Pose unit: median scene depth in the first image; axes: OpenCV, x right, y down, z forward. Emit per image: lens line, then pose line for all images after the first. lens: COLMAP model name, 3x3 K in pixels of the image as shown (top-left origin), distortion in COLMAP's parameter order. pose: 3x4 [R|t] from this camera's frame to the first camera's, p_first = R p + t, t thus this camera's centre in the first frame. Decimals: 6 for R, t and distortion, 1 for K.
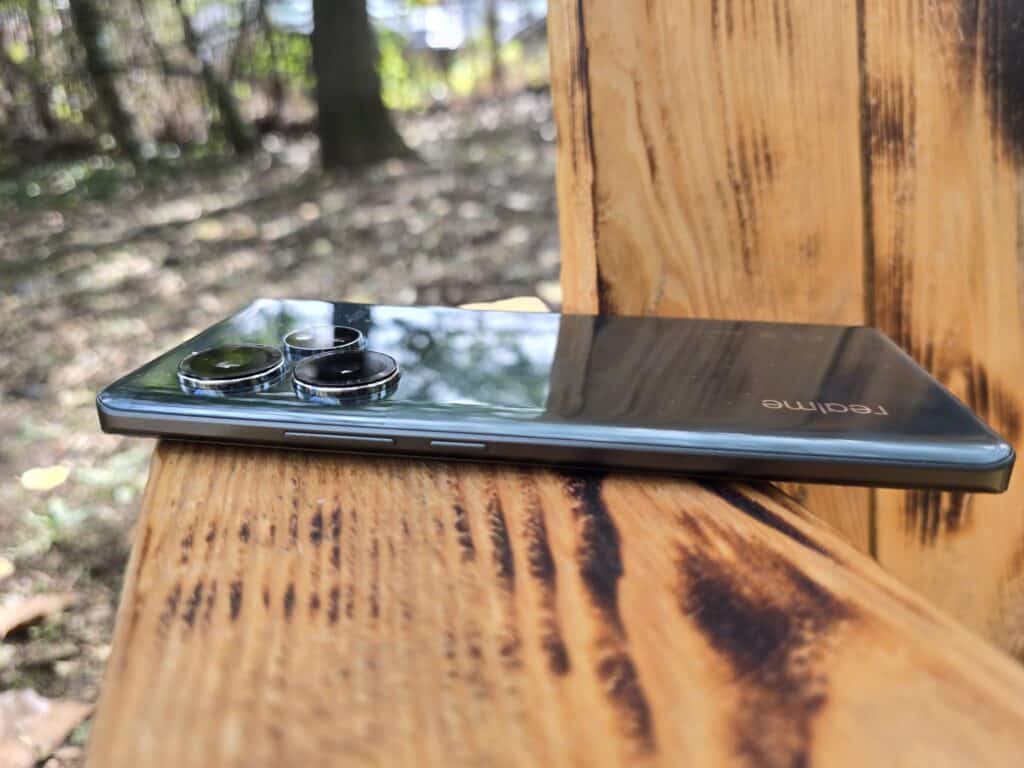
lens RADIAL K [[696.7, 0, 511.9], [0, 696.7, 385.3], [0, 0, 1]] dist [-0.022858, 0.001484]
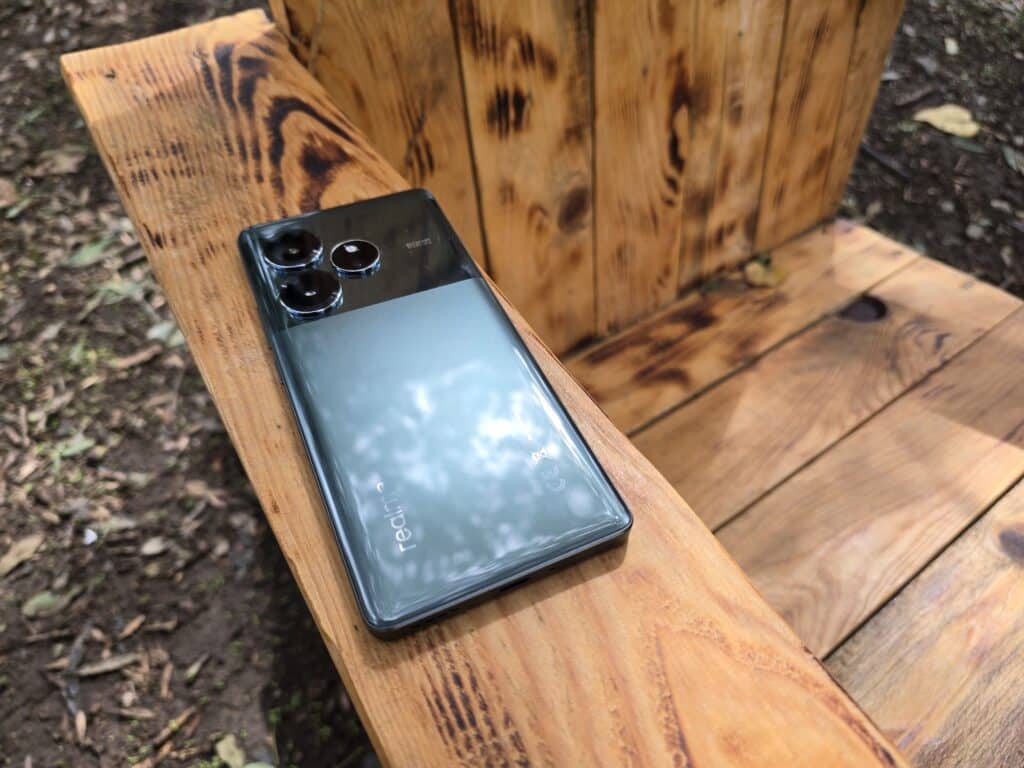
lens RADIAL K [[696.7, 0, 511.9], [0, 696.7, 384.3], [0, 0, 1]] dist [-0.022858, 0.001484]
pose [[0.972483, -0.147786, 0.180099, 0.440648], [0.038958, 0.865320, 0.499704, -0.345459], [-0.229693, -0.478938, 0.847266, -2.328973]]
